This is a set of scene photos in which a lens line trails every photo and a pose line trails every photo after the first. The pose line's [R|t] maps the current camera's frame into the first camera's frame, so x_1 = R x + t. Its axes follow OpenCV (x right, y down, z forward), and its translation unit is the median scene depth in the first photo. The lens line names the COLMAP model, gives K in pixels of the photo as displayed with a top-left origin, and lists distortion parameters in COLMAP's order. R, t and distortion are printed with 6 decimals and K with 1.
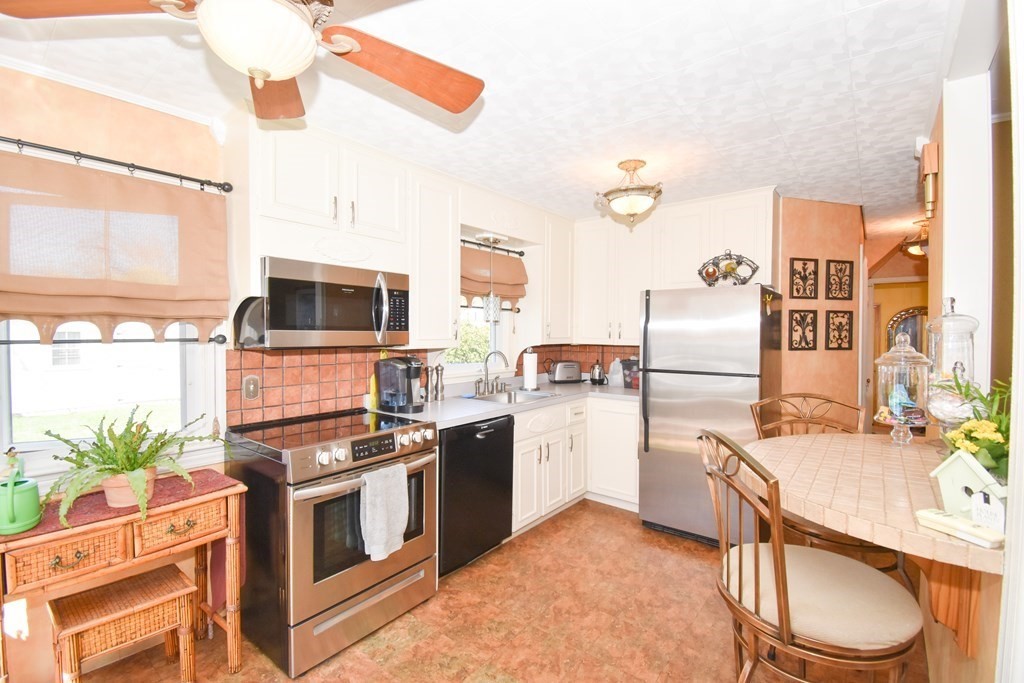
lens RADIAL K [[451.2, 0, 510.2], [0, 451.2, 339.8], [0, 0, 1]] dist [0.002647, -0.017559]
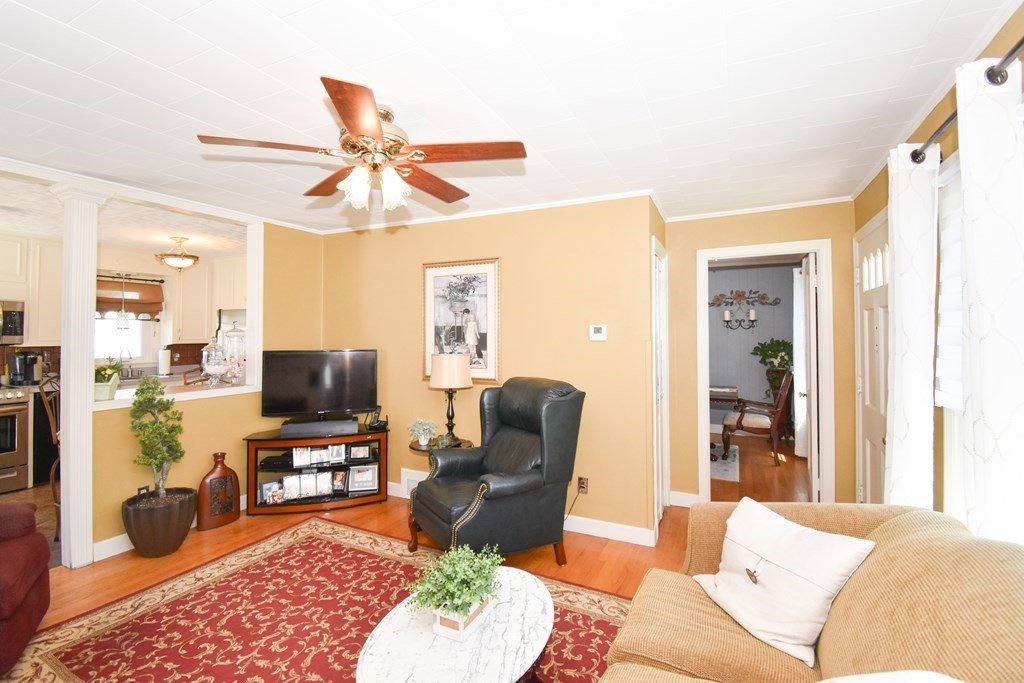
lens RADIAL K [[484.9, 0, 485.6], [0, 484.9, 308.8], [0, 0, 1]] dist [0.013197, -0.021895]
pose [[0.982817, 0.003256, 0.184555, 1.243867], [0.008054, 0.998136, -0.060503, 0.001511], [-0.184408, 0.060950, 0.980958, -1.190334]]
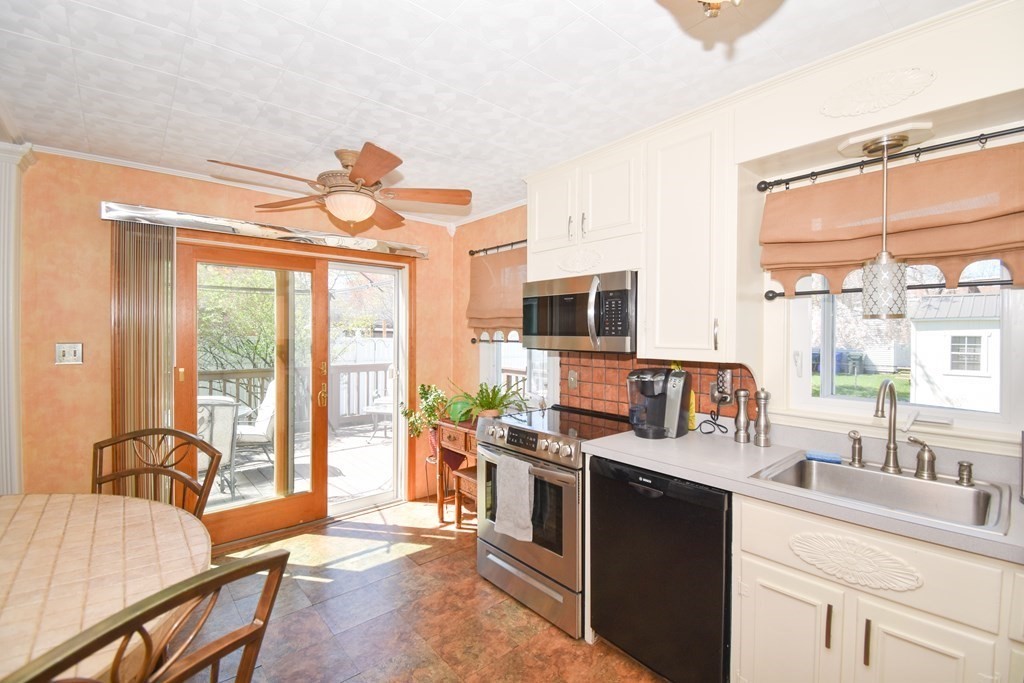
lens RADIAL K [[443.4, 0, 515.1], [0, 443.4, 335.0], [0, 0, 1]] dist [0.001093, -0.016207]
pose [[-0.173712, -0.000339, -0.984796, 0.697812], [-0.018963, 0.999816, 0.003001, -0.022553], [0.984614, 0.019196, -0.173686, 1.026124]]
